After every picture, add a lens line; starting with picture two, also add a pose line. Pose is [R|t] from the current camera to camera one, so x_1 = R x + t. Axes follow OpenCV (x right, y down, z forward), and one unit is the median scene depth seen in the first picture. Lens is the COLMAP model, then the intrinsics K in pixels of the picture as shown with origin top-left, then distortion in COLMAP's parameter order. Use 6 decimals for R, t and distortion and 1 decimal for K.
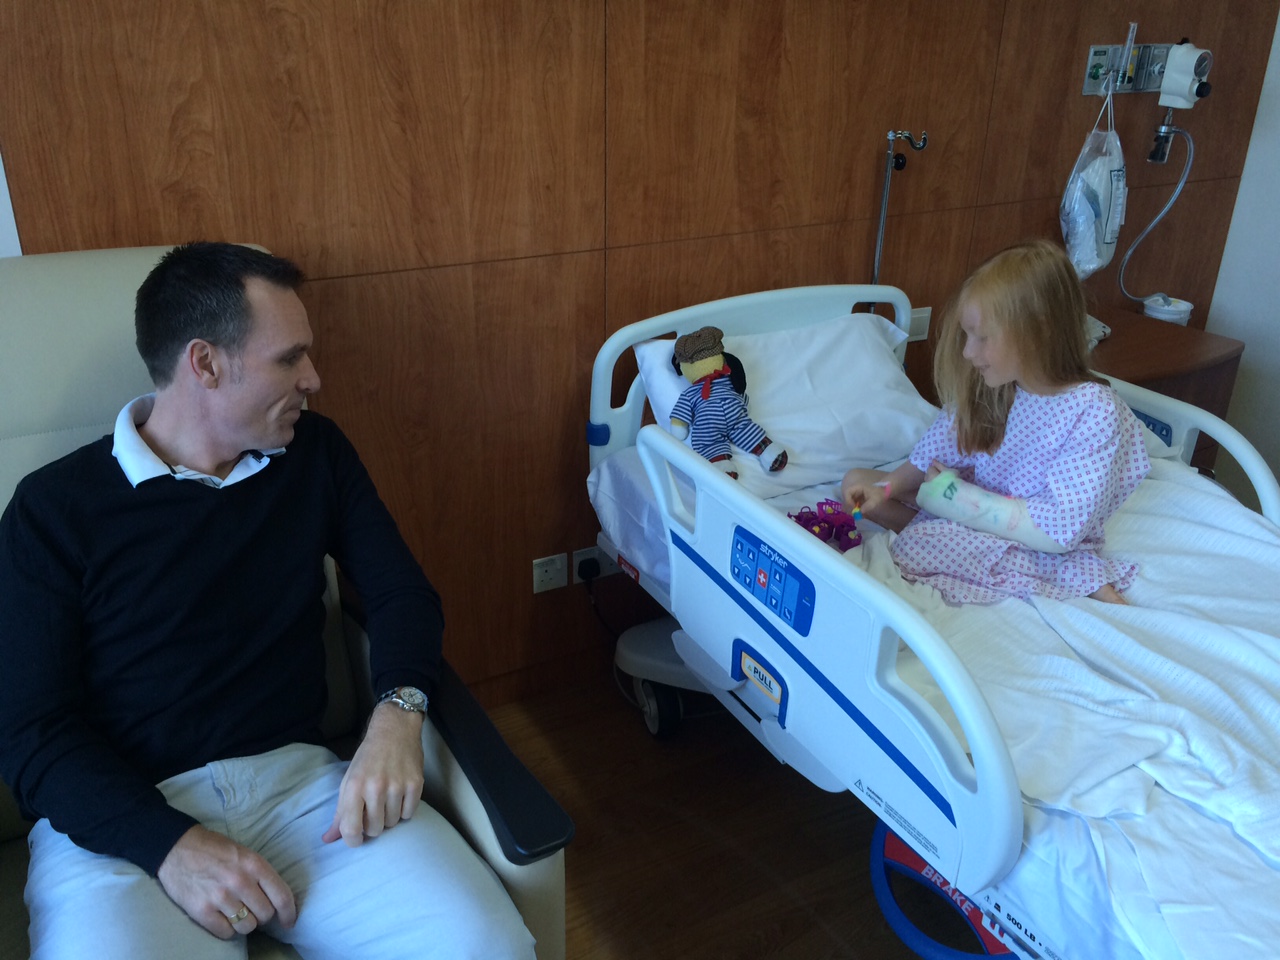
lens RADIAL K [[1098.6, 0, 630.2], [0, 1098.6, 486.1], [0, 0, 1]] dist [0.056252, -0.078959]
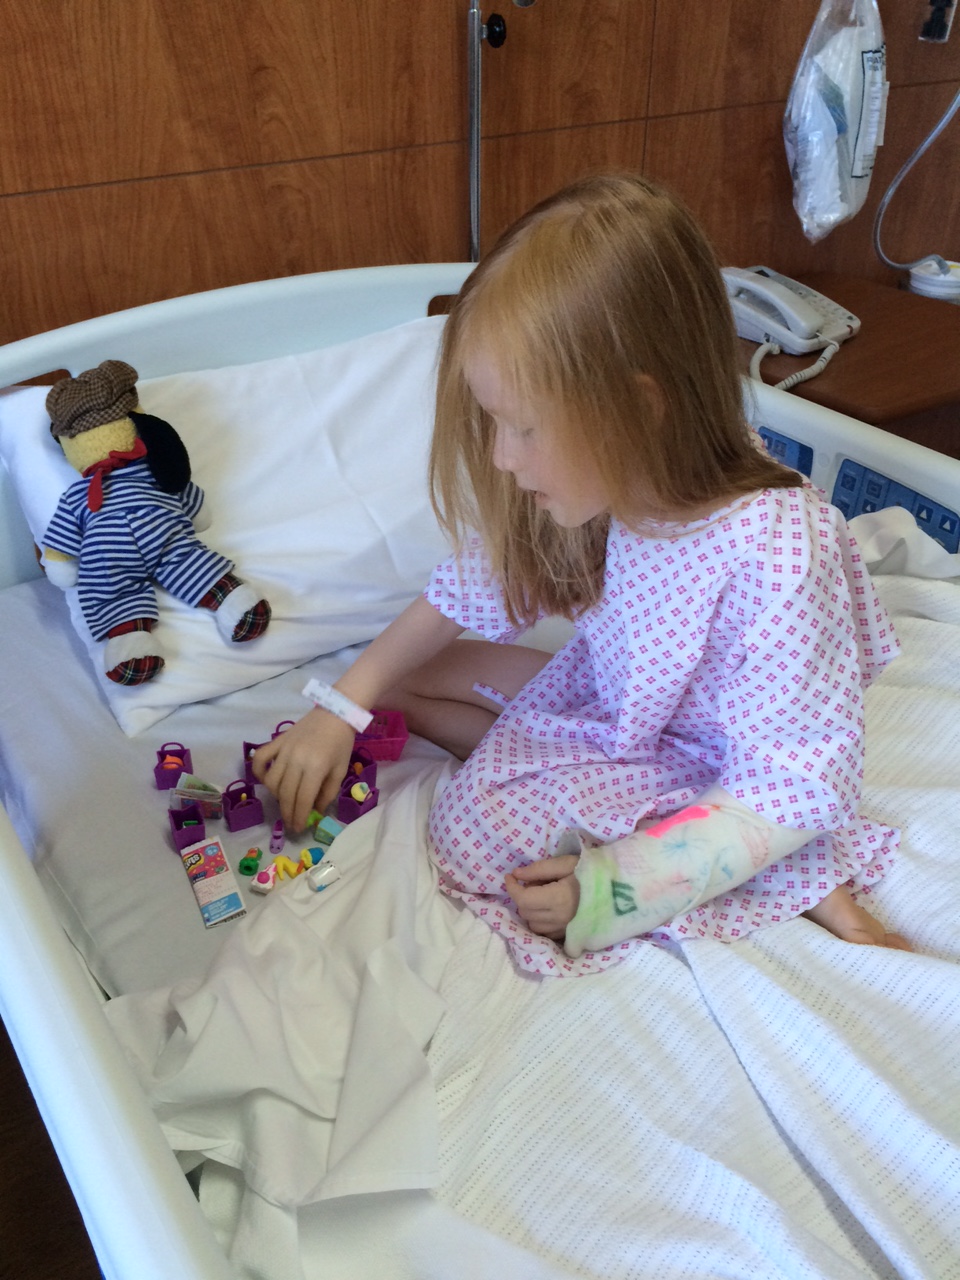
lens RADIAL K [[1098.6, 0, 486.7], [0, 1098.6, 646.1], [0, 0, 1]] dist [0.056252, -0.078959]
pose [[0.995471, -0.060673, 0.073193, 0.187133], [0.047777, 0.984867, 0.166596, -0.084365], [-0.082193, -0.162345, 0.983305, 0.417307]]
